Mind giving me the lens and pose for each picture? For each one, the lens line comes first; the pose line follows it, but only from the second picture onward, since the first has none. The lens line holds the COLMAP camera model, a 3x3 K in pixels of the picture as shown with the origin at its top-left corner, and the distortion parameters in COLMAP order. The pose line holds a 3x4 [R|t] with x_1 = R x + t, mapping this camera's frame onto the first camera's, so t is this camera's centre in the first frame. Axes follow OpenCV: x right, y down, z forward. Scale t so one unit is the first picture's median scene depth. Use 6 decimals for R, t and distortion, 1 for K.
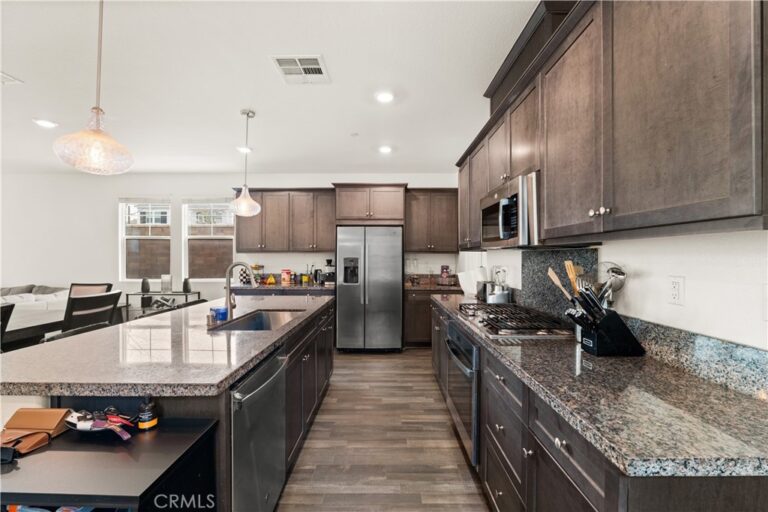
lens RADIAL K [[311.1, 0, 384.1], [0, 311.1, 259.3], [0, 0, 1]] dist [-0.012226, 0.000270]
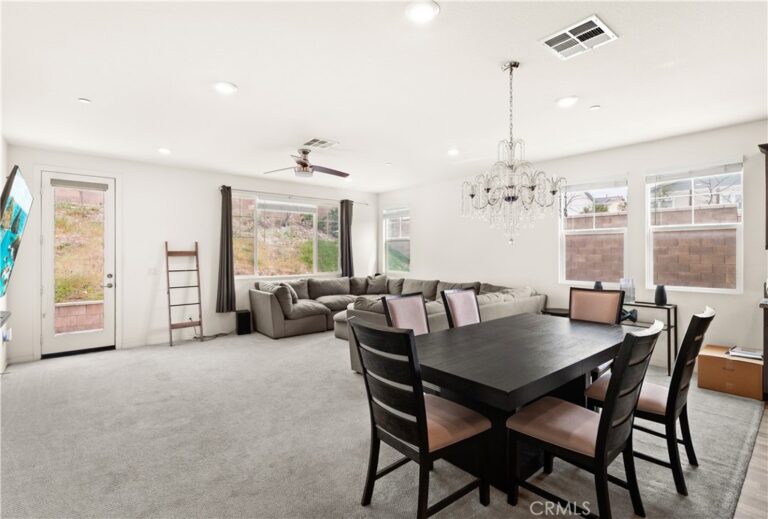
lens RADIAL K [[362.3, 0, 387.5], [0, 362.3, 254.5], [0, 0, 1]] dist [0.002064, -0.000010]
pose [[0.658698, 0.000949, -0.752407, -0.493032], [-0.002834, 0.999995, -0.001220, -0.007370], [0.752402, 0.002936, 0.658697, -0.032722]]
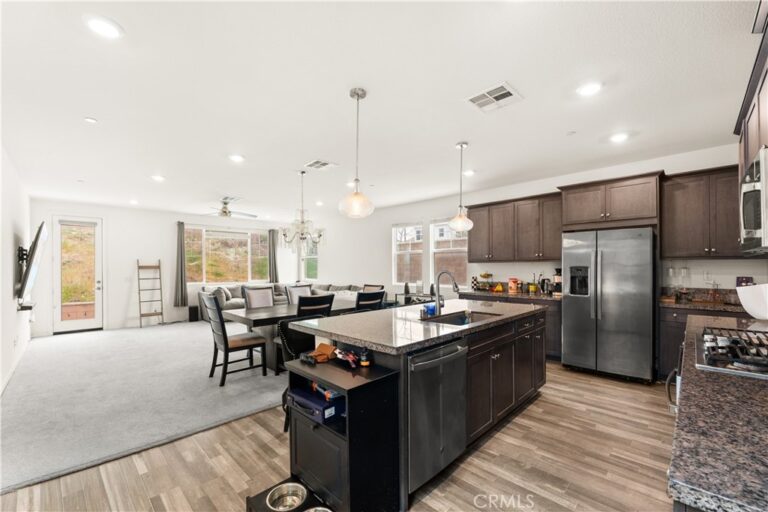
lens RADIAL K [[315.0, 0, 384.4], [0, 315.0, 266.6], [0, 0, 1]] dist [-0.016441, 0.000199]
pose [[0.713543, -0.006792, -0.700578, 0.126686], [0.002571, 0.999972, -0.007077, 0.000861], [0.700607, 0.003249, 0.713540, -0.042562]]
